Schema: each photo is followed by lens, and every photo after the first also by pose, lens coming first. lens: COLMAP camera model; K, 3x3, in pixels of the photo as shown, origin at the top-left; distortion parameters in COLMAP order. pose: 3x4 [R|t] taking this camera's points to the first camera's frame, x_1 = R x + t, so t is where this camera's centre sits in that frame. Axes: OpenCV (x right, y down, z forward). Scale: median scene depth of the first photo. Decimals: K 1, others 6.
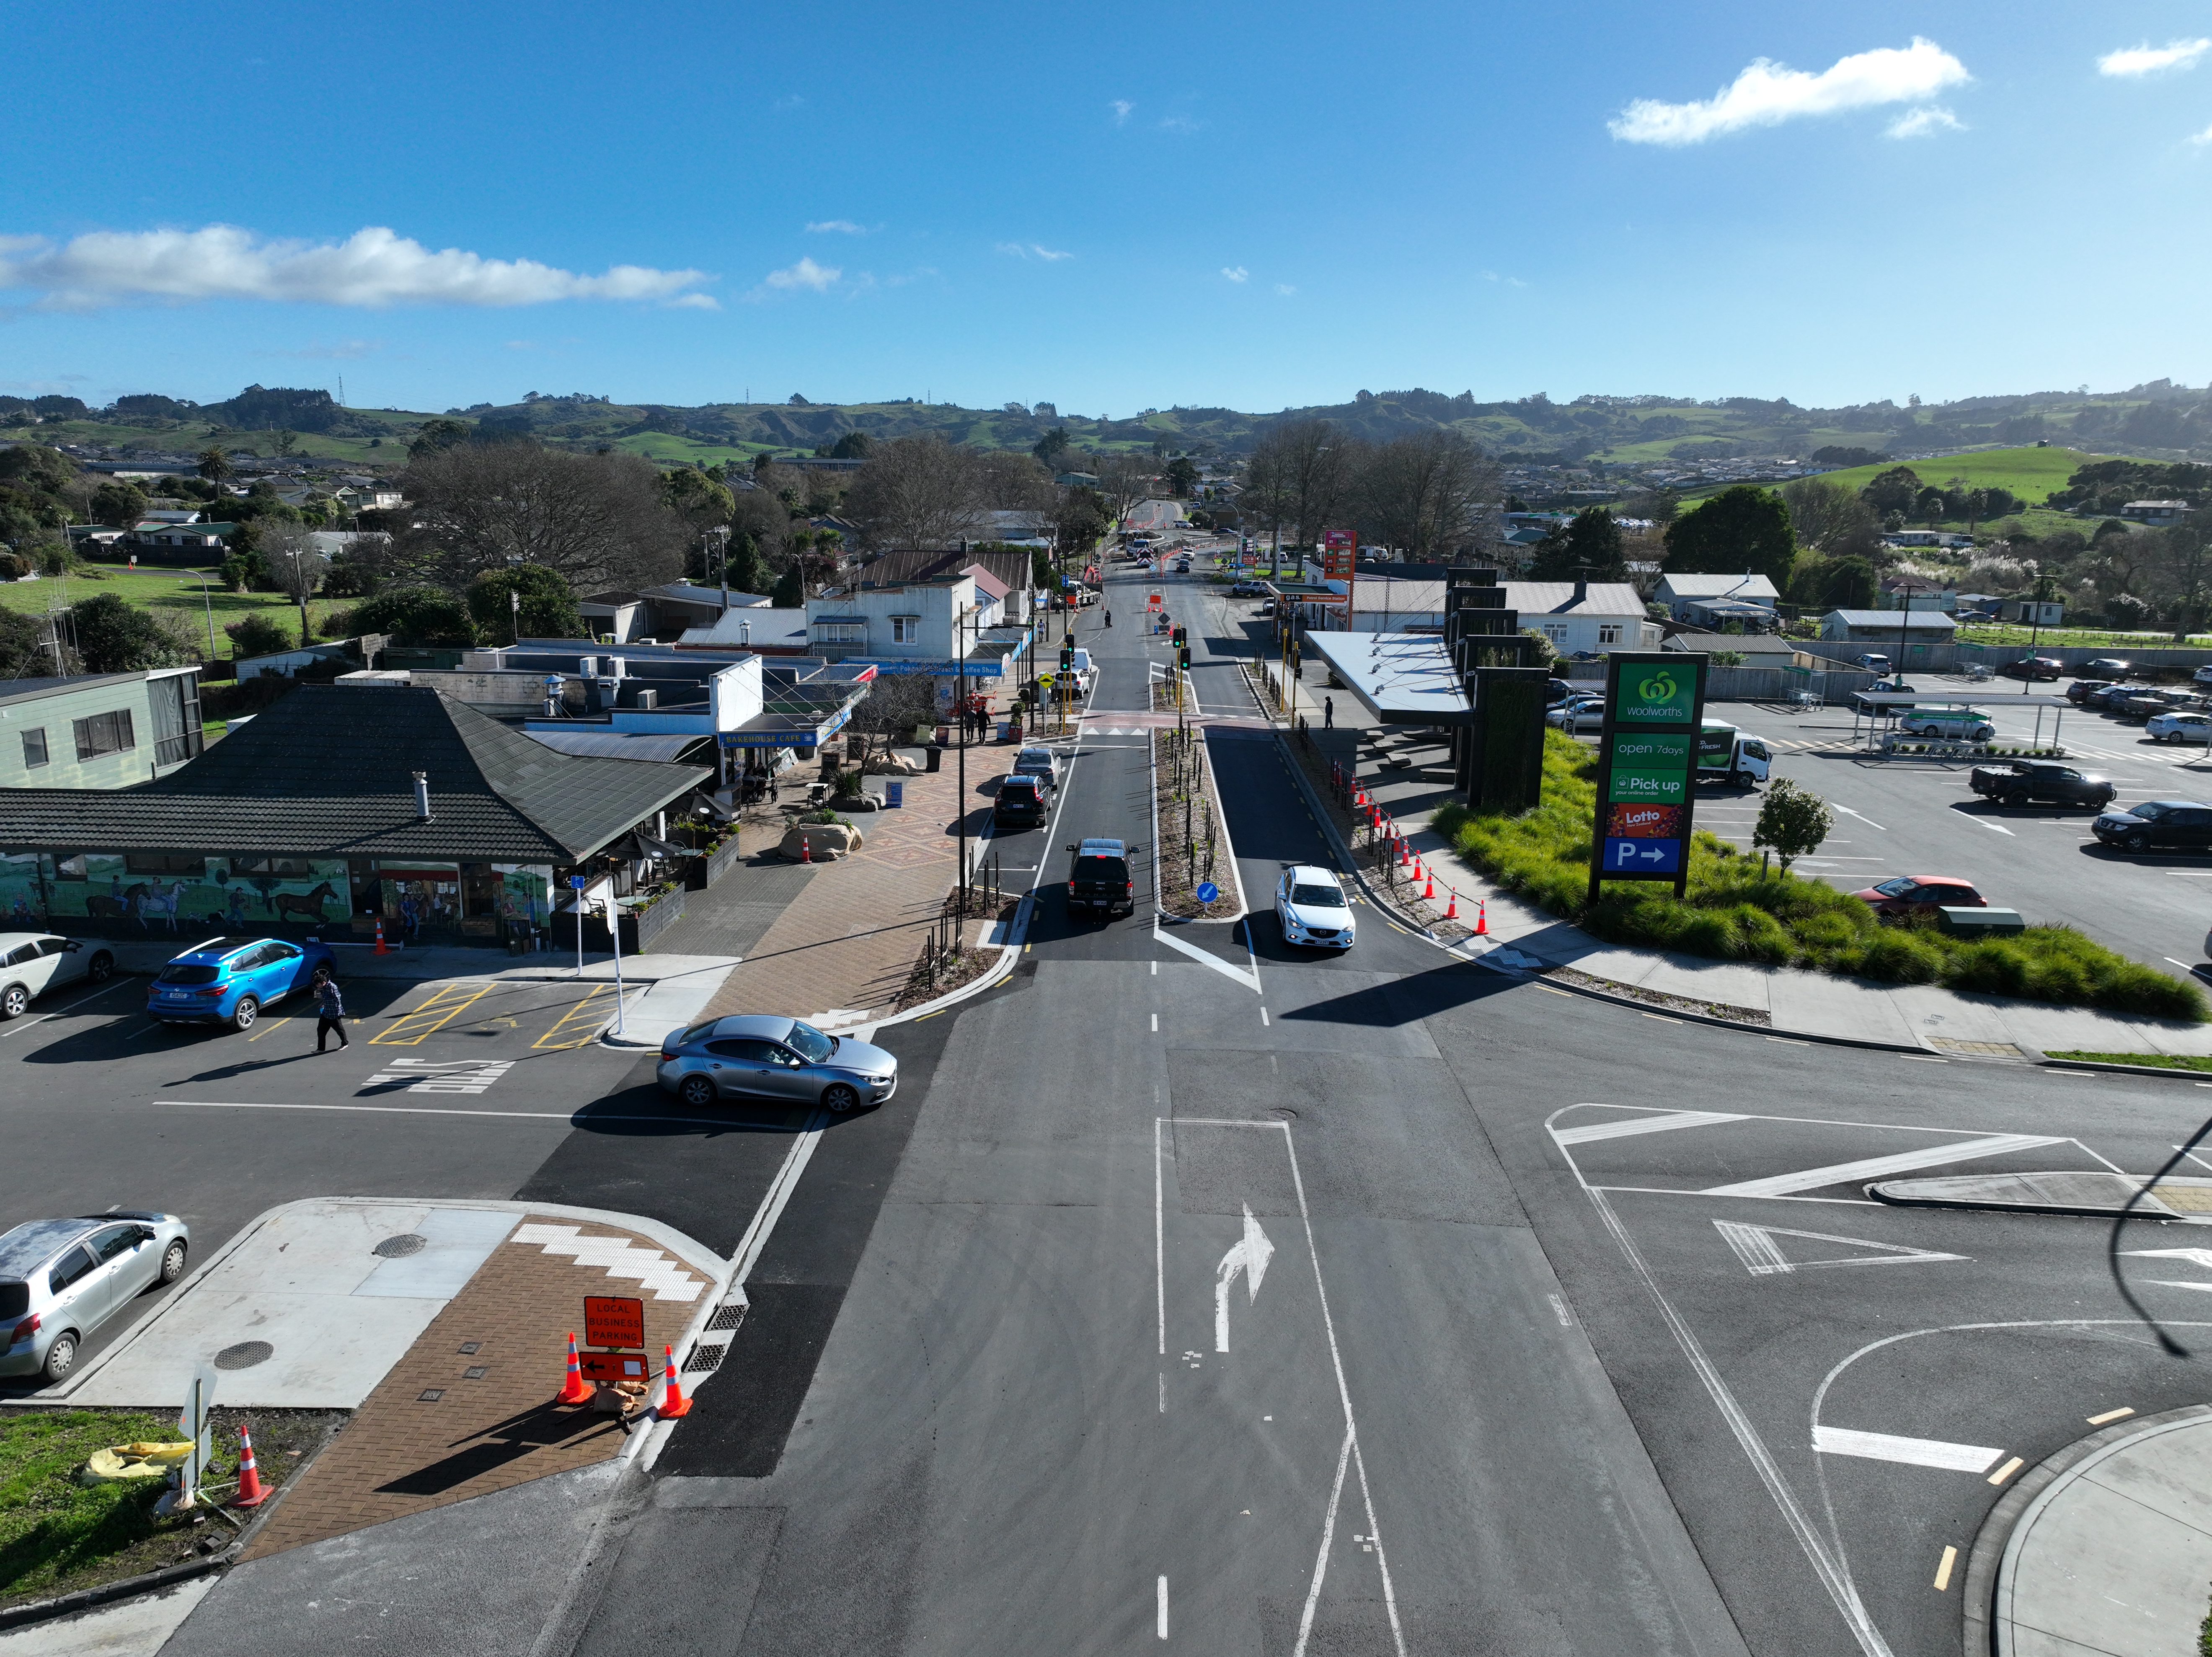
lens RADIAL K [[1549.6, 0, 1106.0], [0, 1549.6, 828.5], [0, 0, 1]] dist [0.004203, 0.009279]
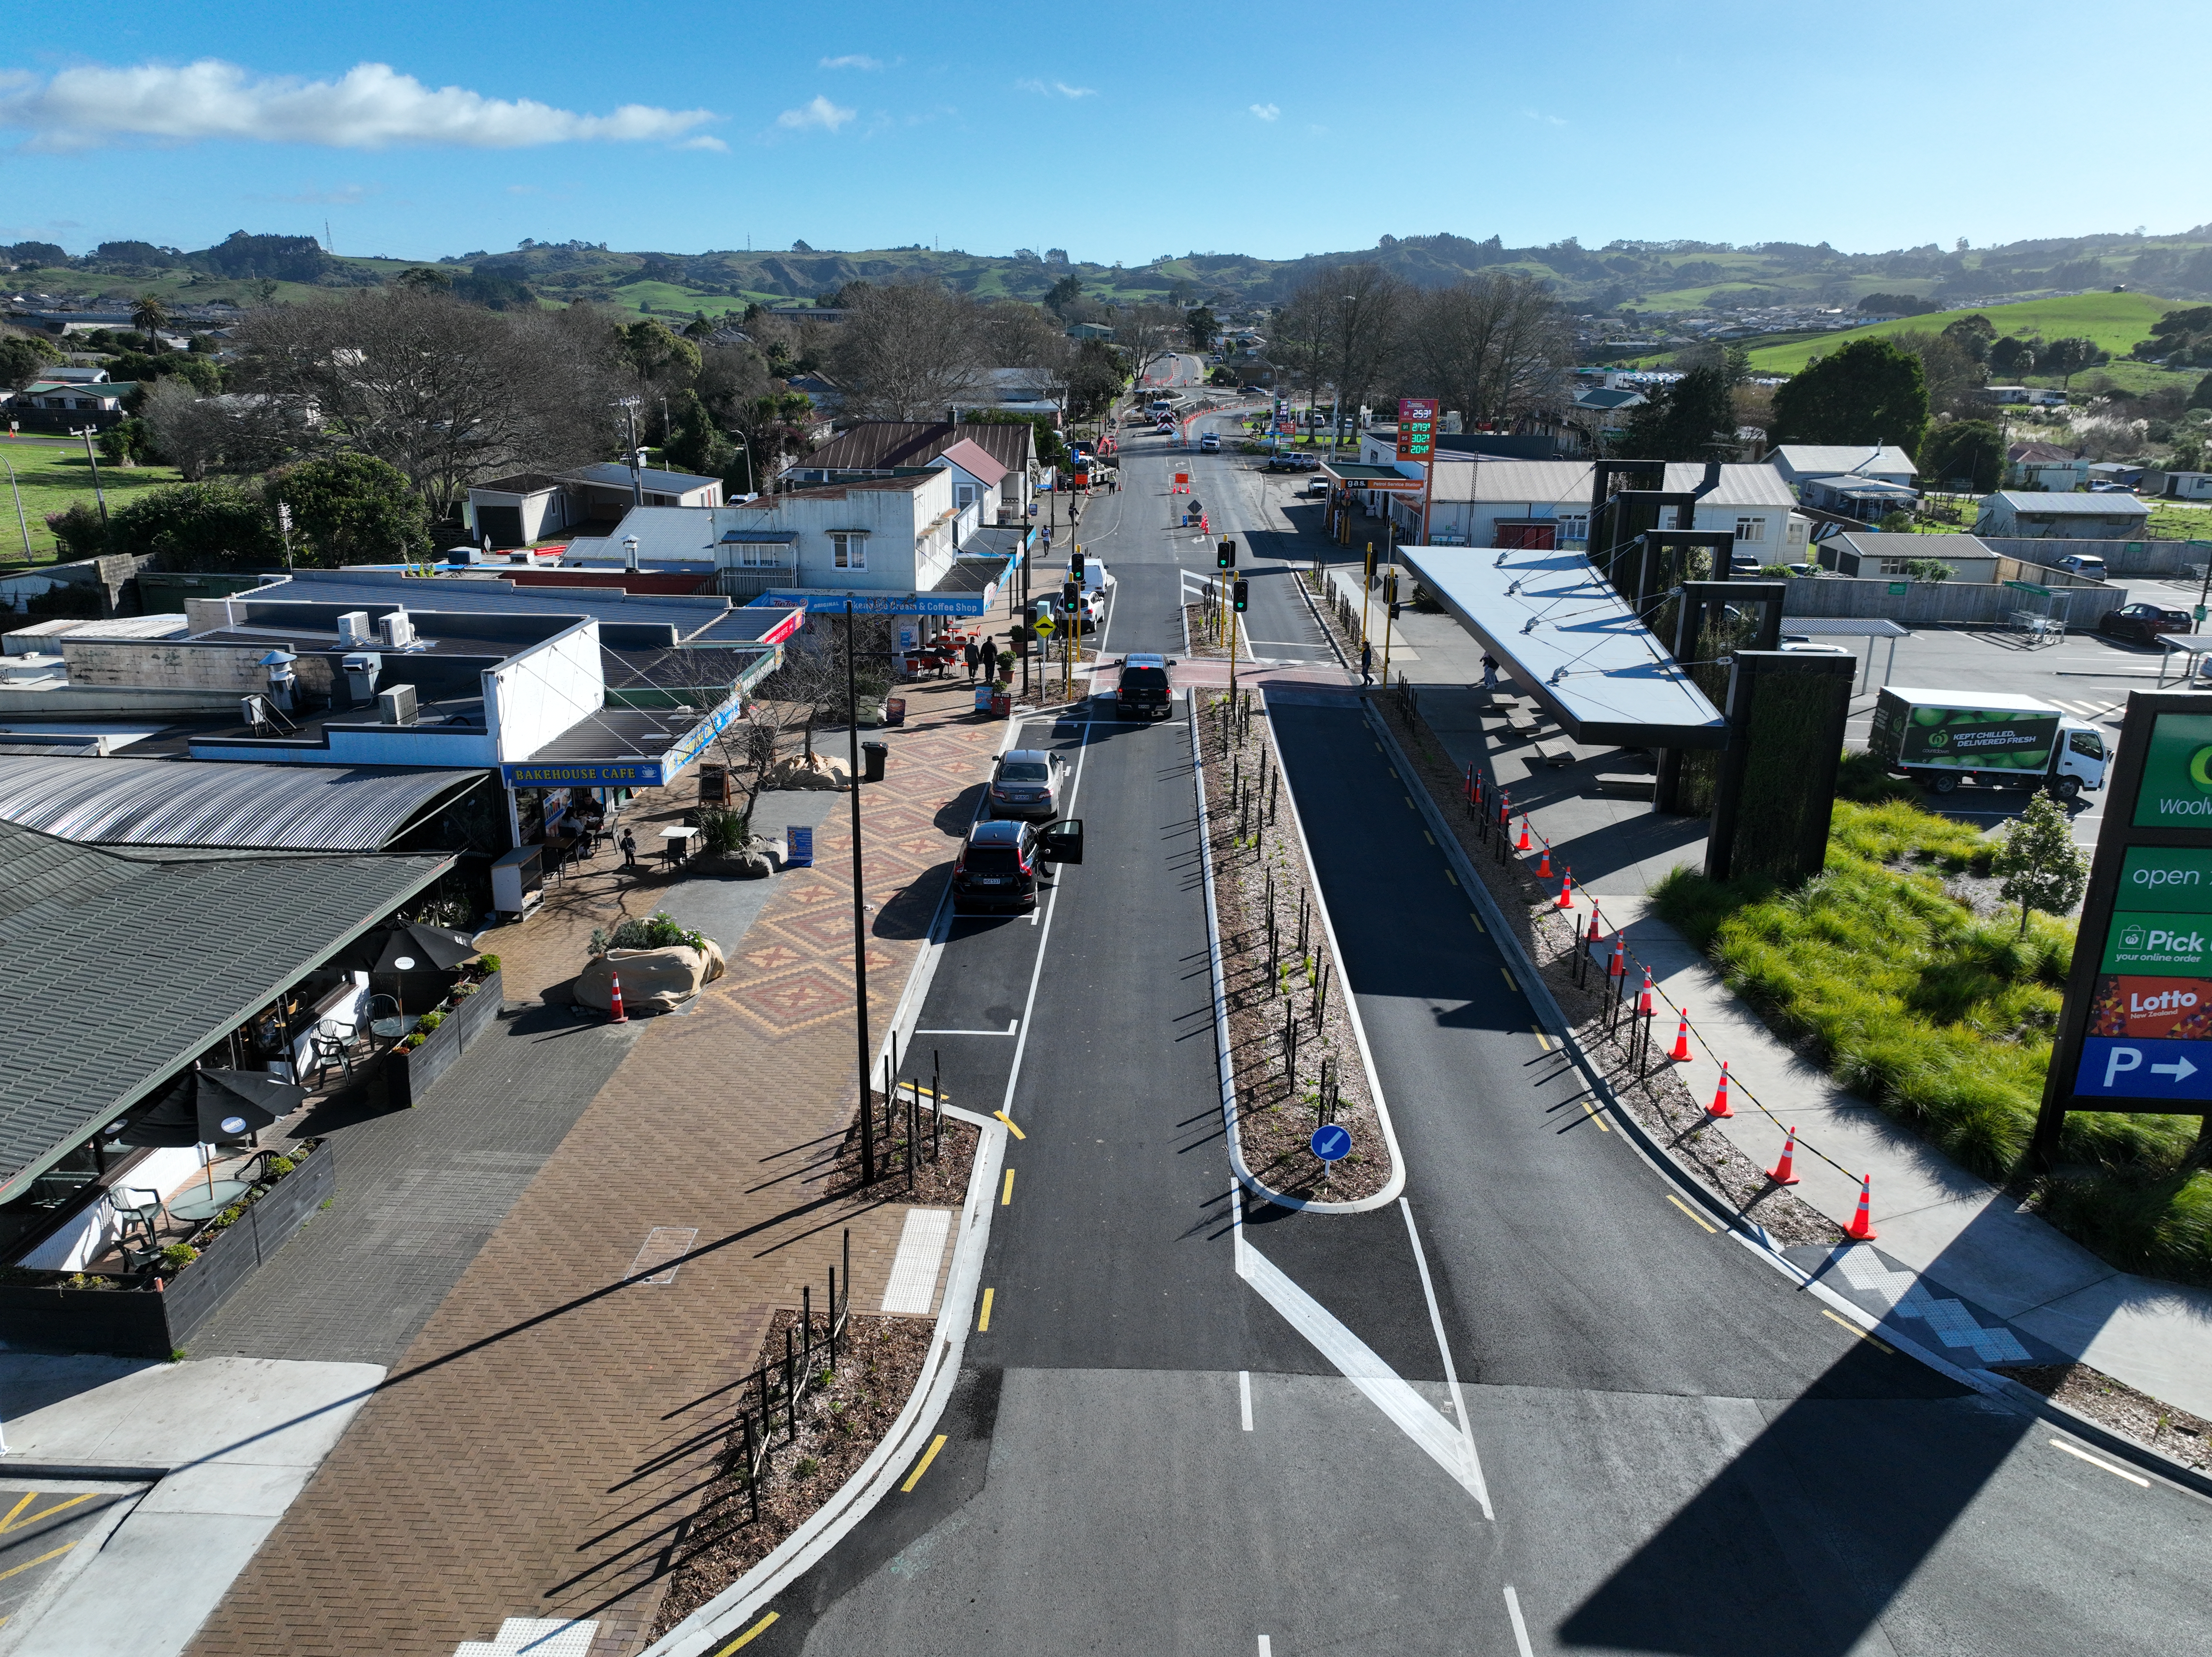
lens RADIAL K [[1553.8, 0, 1106.9], [0, 1553.8, 819.4], [0, 0, 1]] dist [-0.006195, 0.027860]
pose [[0.999969, 0.000964, -0.007830, -0.001557], [-0.000308, 0.996510, 0.083469, -0.024778], [0.007883, -0.083464, 0.996480, 0.104971]]
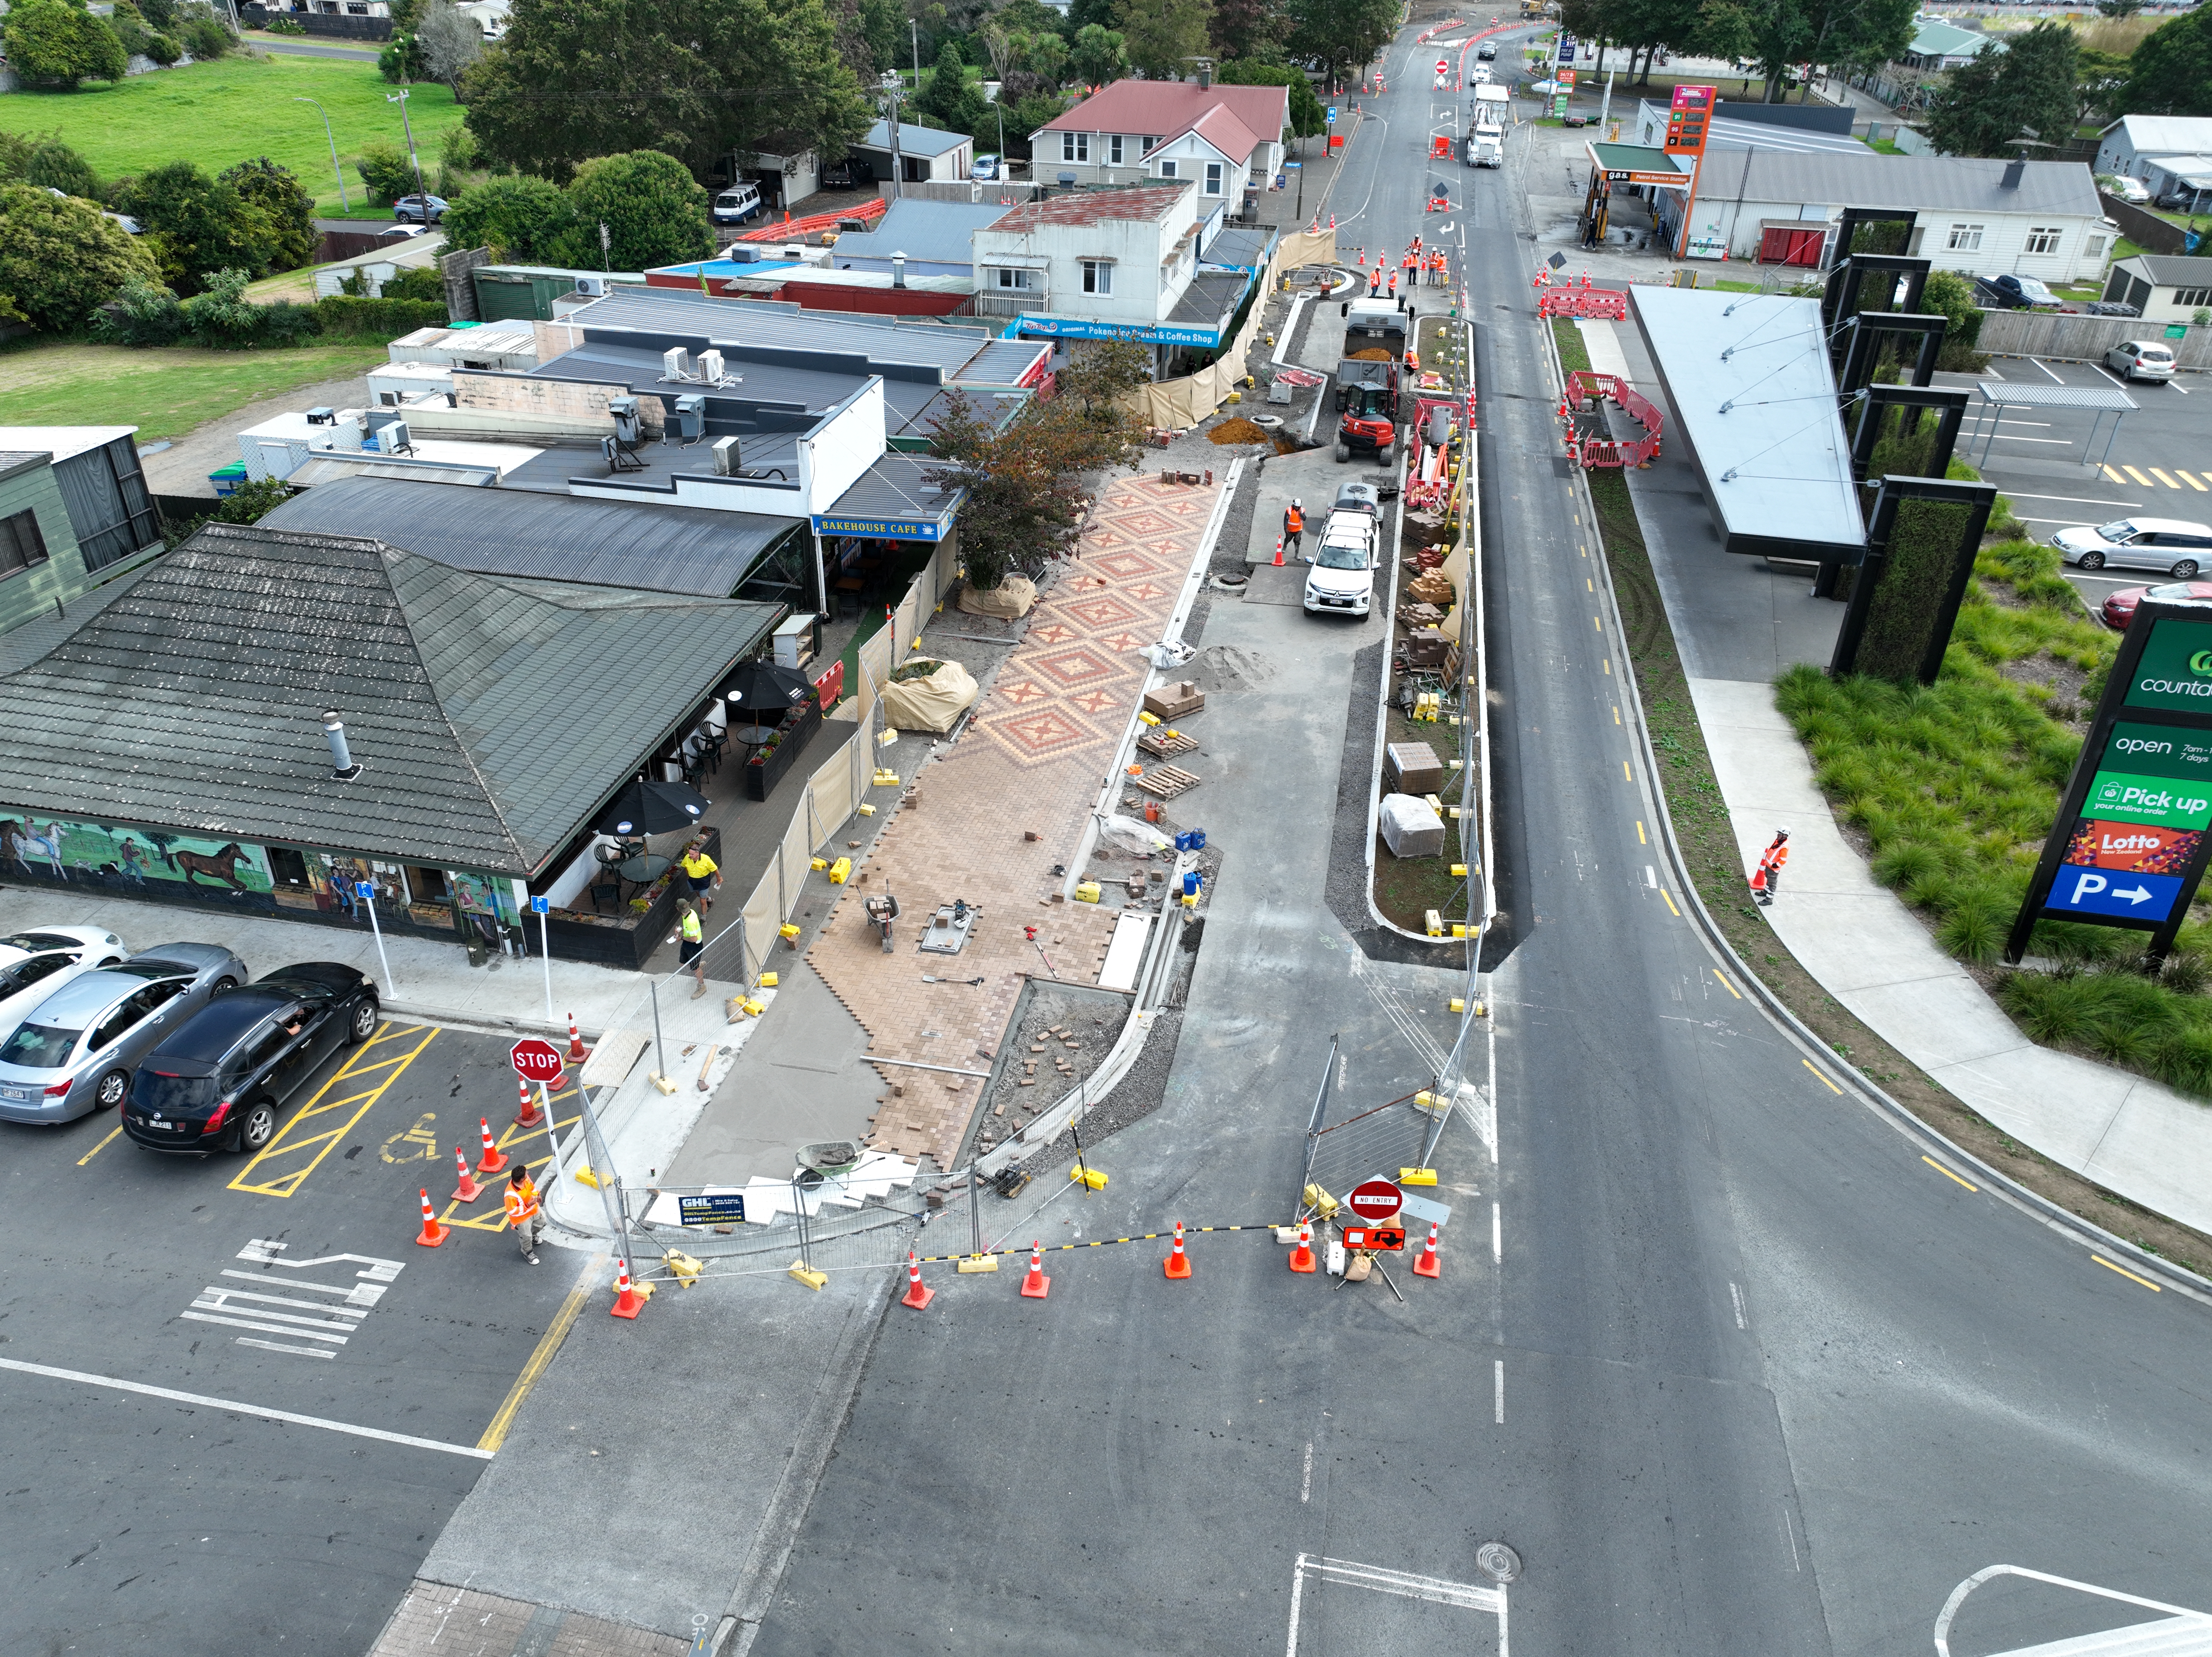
lens RADIAL K [[1573.1, 0, 1122.1], [0, 1573.1, 825.3], [0, 0, 1]] dist [0.007871, 0.009113]
pose [[0.987918, 0.087137, -0.128161, 0.002787], [-0.043119, 0.948857, 0.312747, -0.044730], [0.148859, -0.303442, 0.941150, 0.069438]]
